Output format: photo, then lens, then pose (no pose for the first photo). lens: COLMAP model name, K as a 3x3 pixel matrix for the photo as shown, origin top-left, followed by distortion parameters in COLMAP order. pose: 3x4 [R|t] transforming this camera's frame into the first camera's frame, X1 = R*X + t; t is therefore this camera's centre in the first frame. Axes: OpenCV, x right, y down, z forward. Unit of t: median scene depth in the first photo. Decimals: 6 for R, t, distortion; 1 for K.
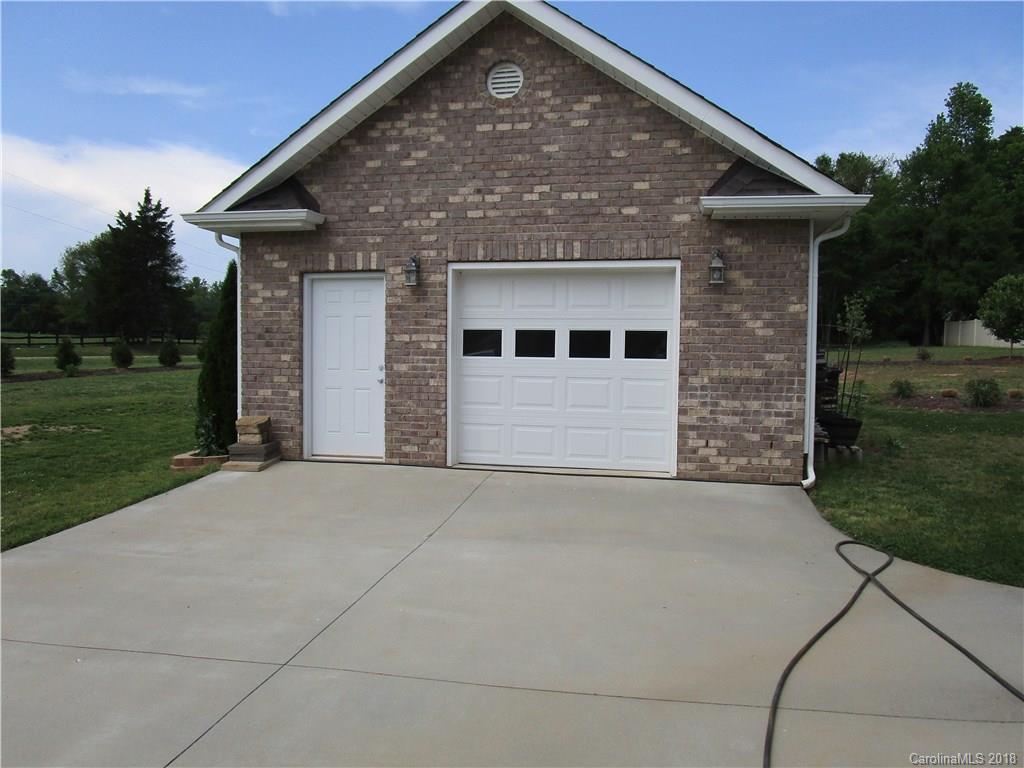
lens RADIAL K [[732.7, 0, 514.8], [0, 732.7, 380.7], [0, 0, 1]] dist [-0.025641, 0.005023]
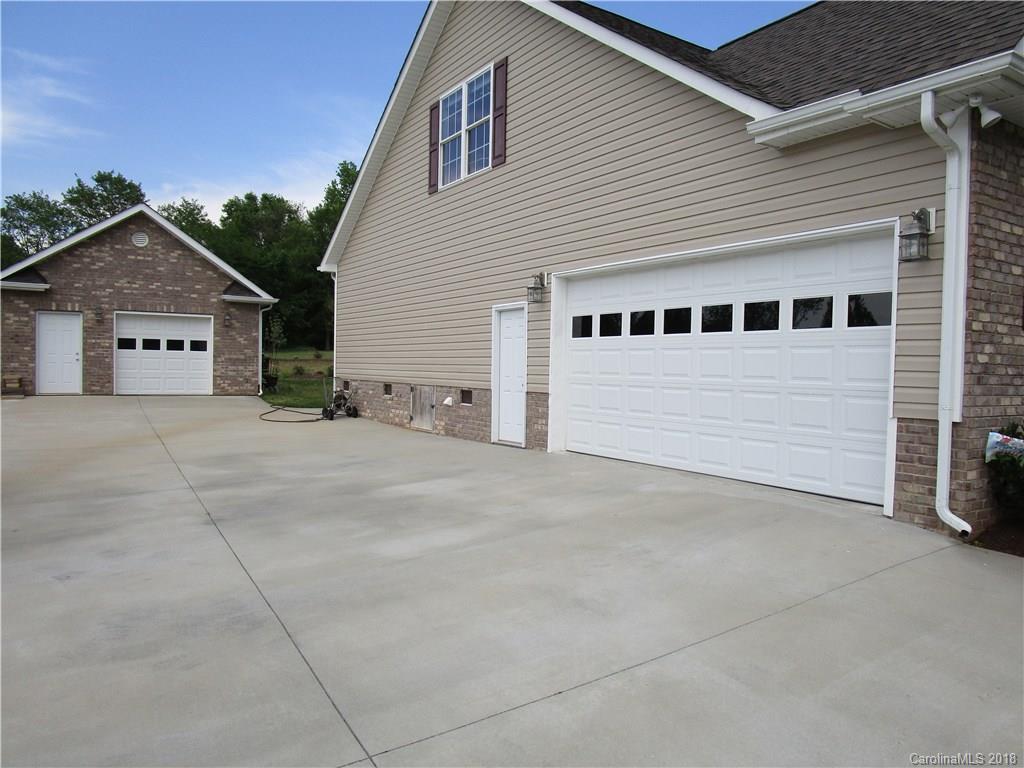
lens RADIAL K [[732.7, 0, 508.9], [0, 732.7, 390.3], [0, 0, 1]] dist [-0.025641, 0.005023]
pose [[0.737638, -0.020154, 0.674896, -0.755703], [0.014525, 0.999797, 0.013981, 0.088656], [-0.675041, -0.000511, 0.737780, -1.652555]]
